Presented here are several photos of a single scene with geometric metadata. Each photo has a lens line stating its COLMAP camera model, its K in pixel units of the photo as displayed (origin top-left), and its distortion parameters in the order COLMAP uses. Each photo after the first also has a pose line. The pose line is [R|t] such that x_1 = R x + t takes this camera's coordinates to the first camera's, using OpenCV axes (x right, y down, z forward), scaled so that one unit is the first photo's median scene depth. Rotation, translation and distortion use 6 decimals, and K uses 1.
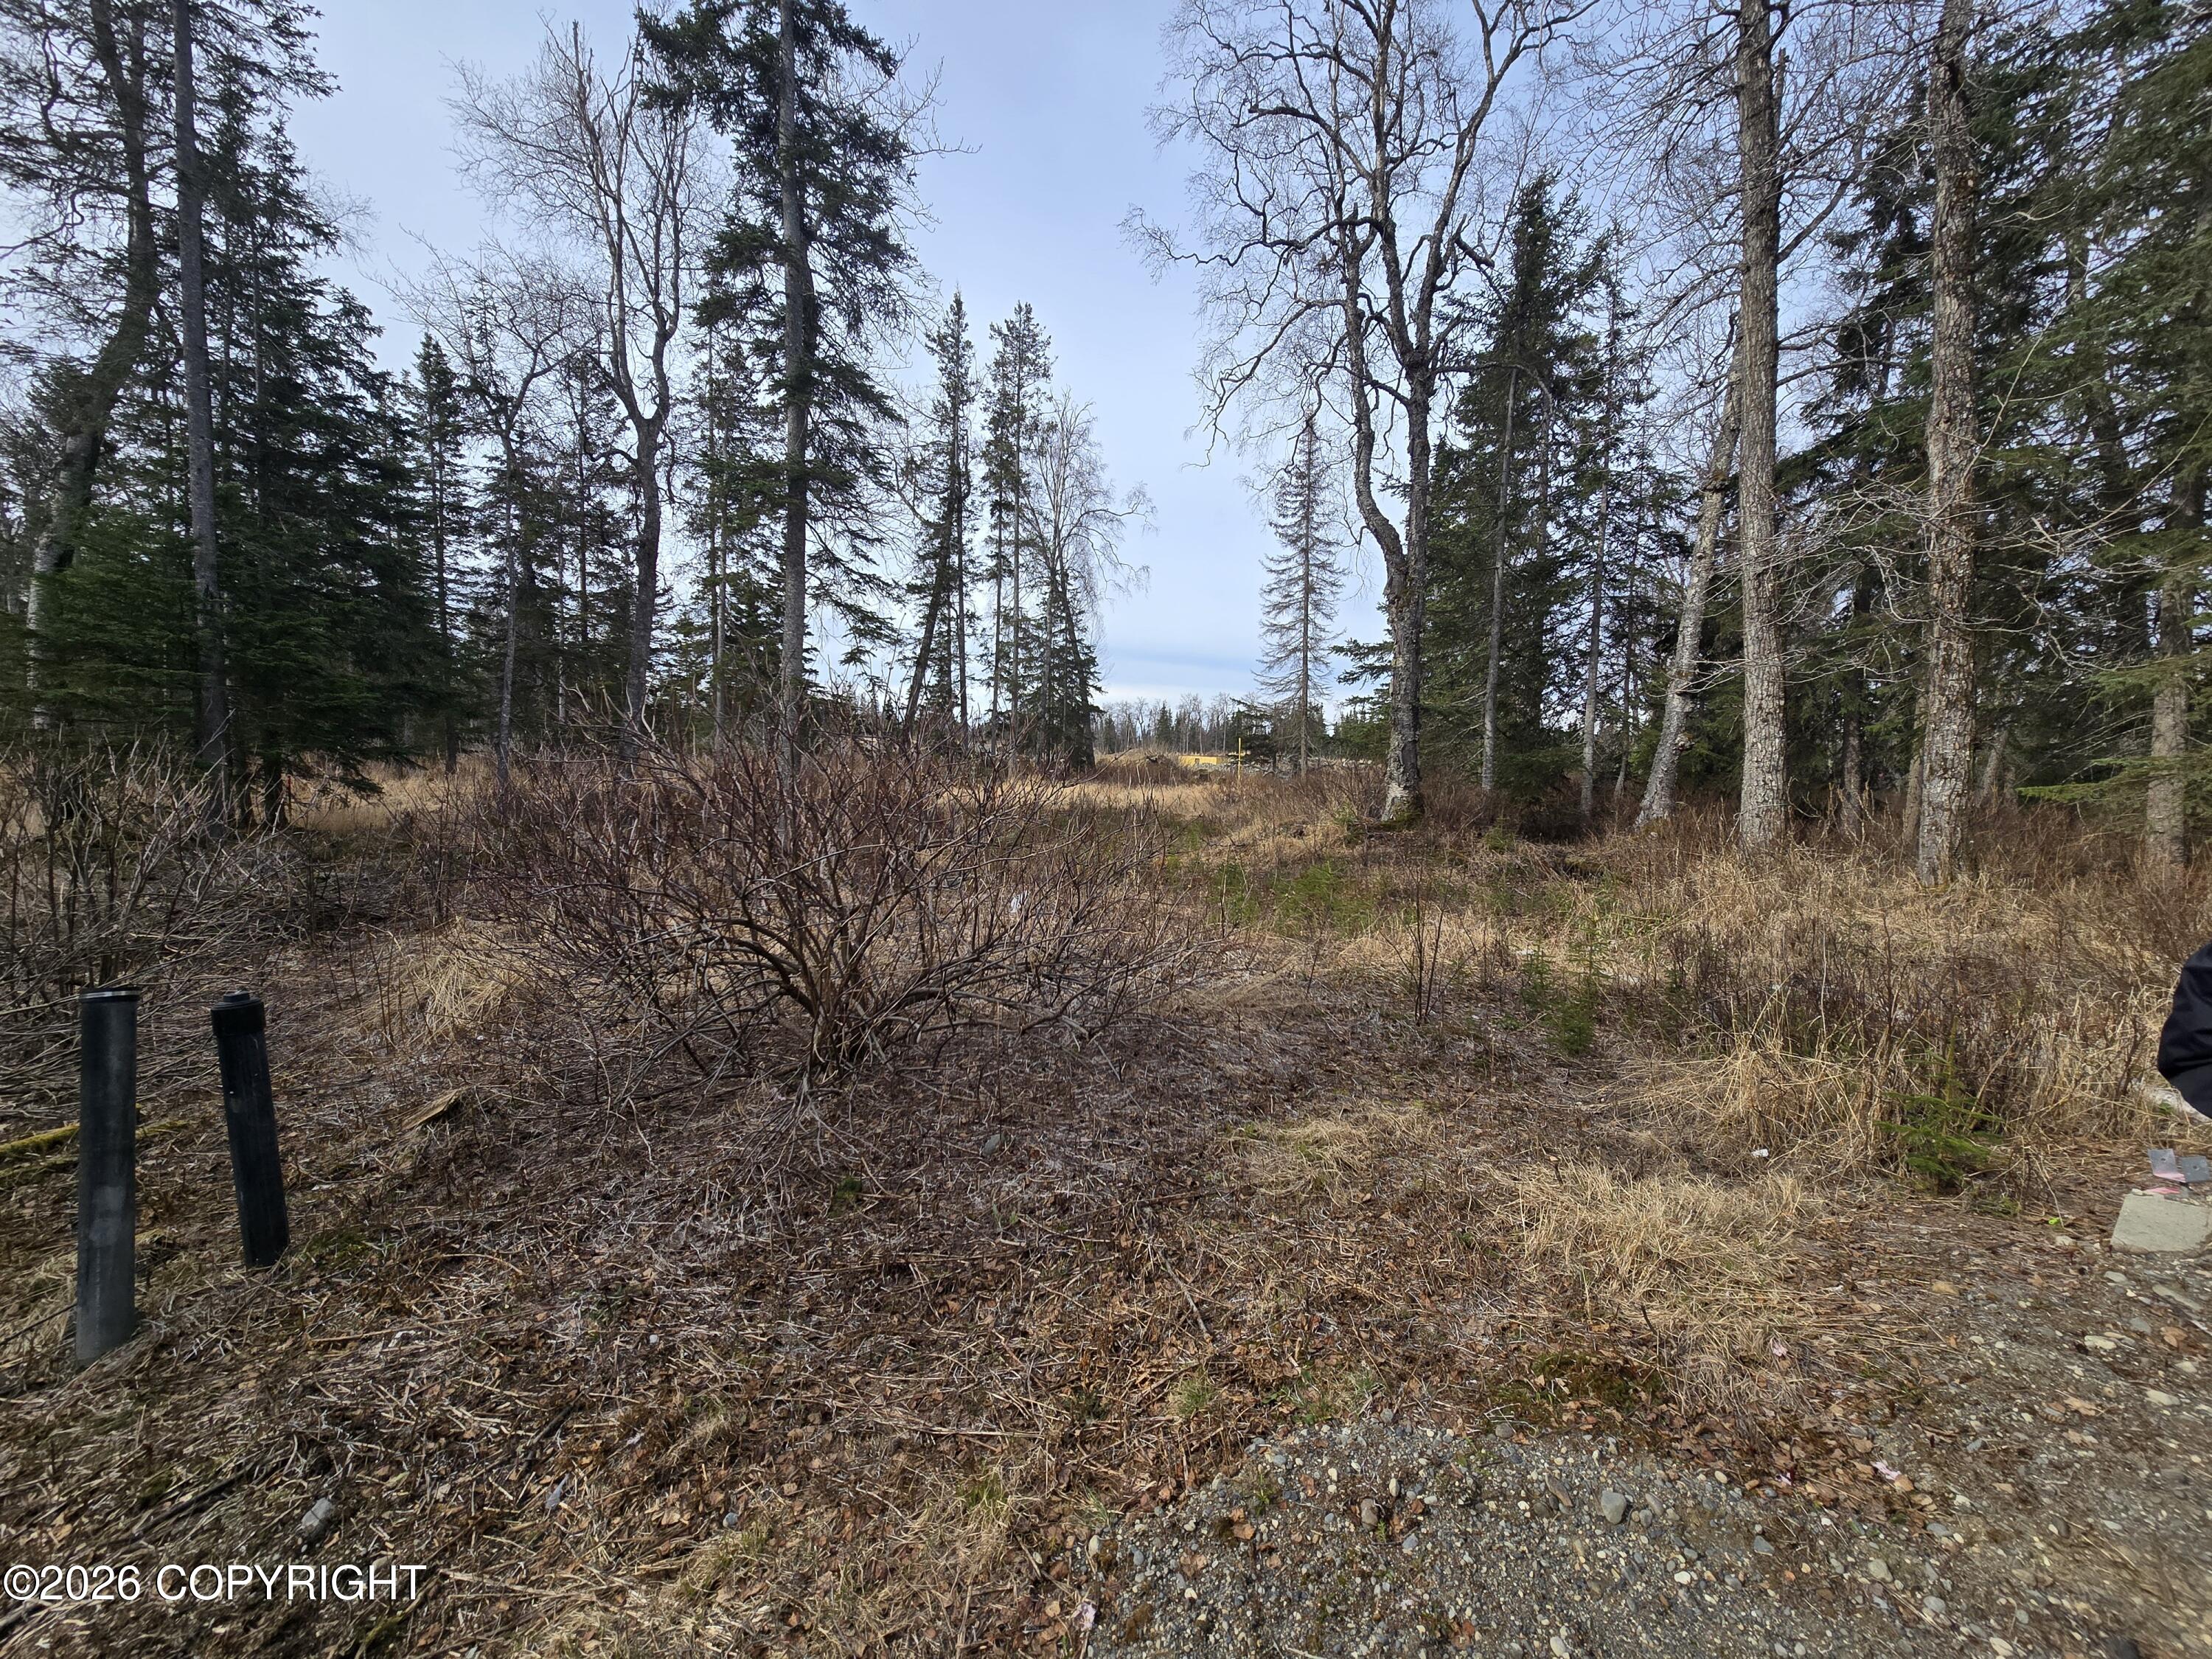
lens RADIAL K [[894.5, 0, 1099.3], [0, 894.5, 820.5], [0, 0, 1]] dist [-0.002687, -0.000234]
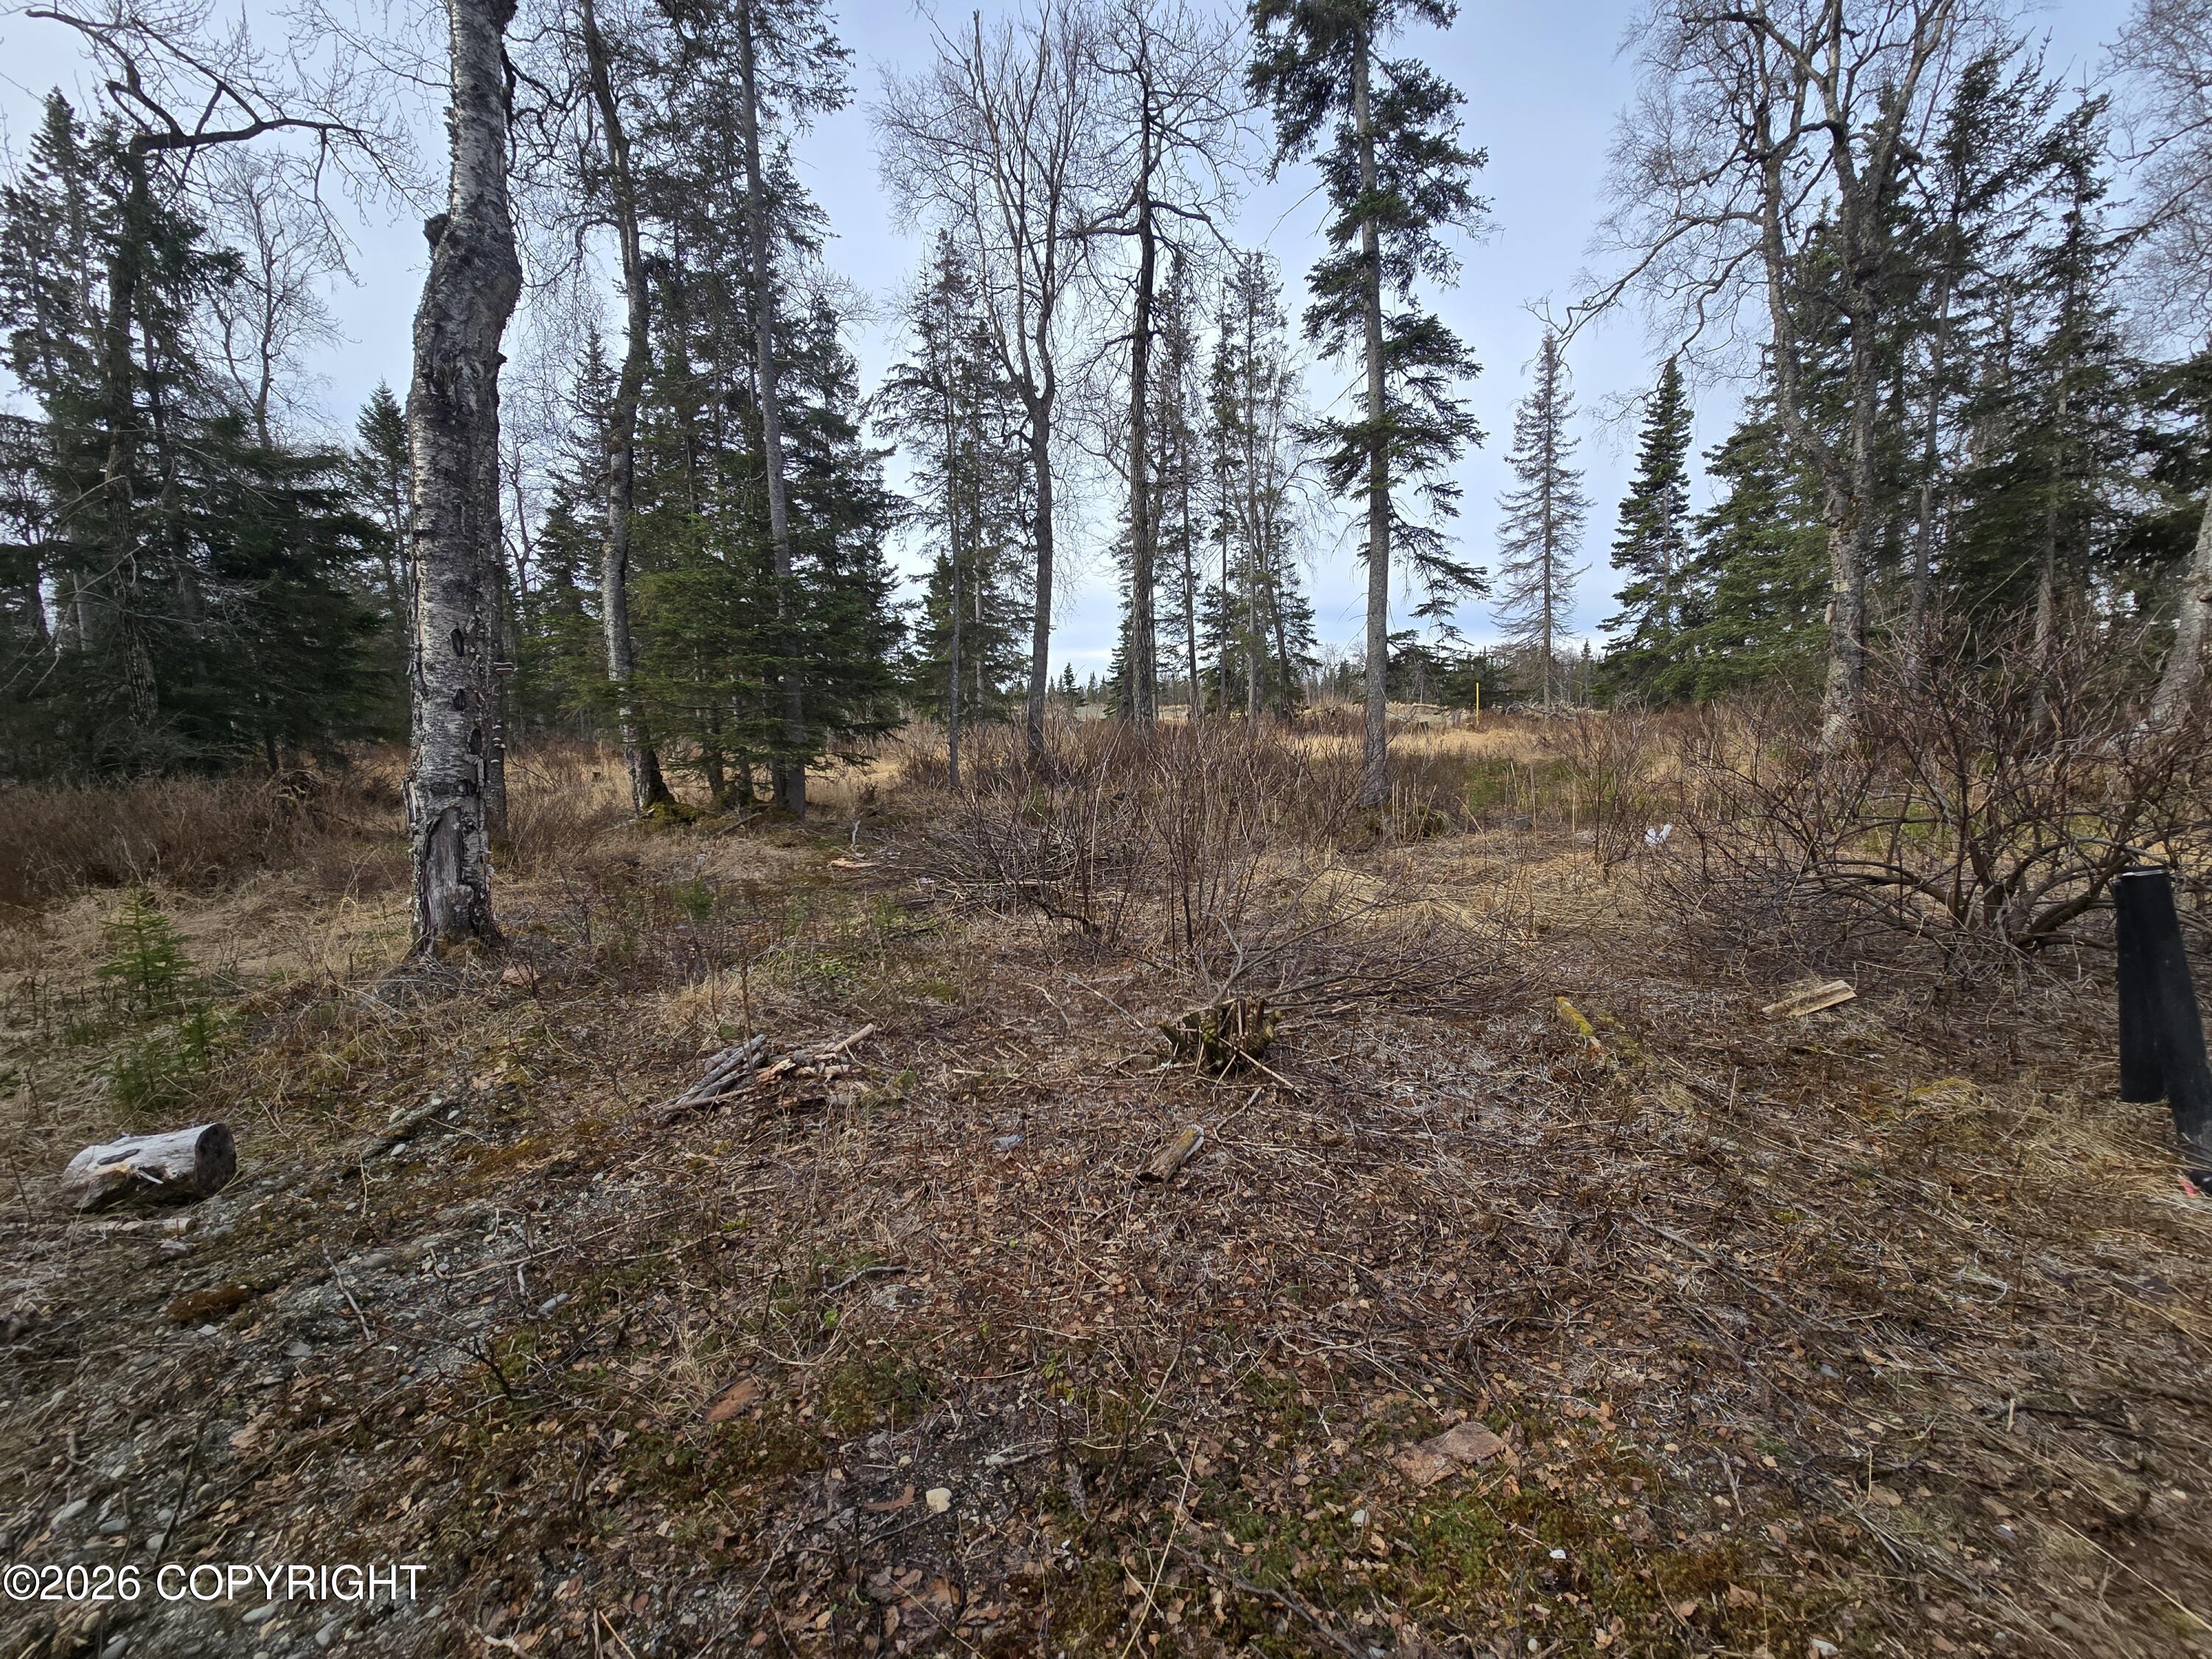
lens RADIAL K [[891.2, 0, 1106.0], [0, 891.2, 829.5], [0, 0, 1]] dist [0.001058, -0.000014]
pose [[0.995172, -0.041129, -0.089118, -0.176301], [0.045793, 0.997652, 0.050935, 0.001855], [0.086813, -0.054770, 0.994718, -0.029024]]
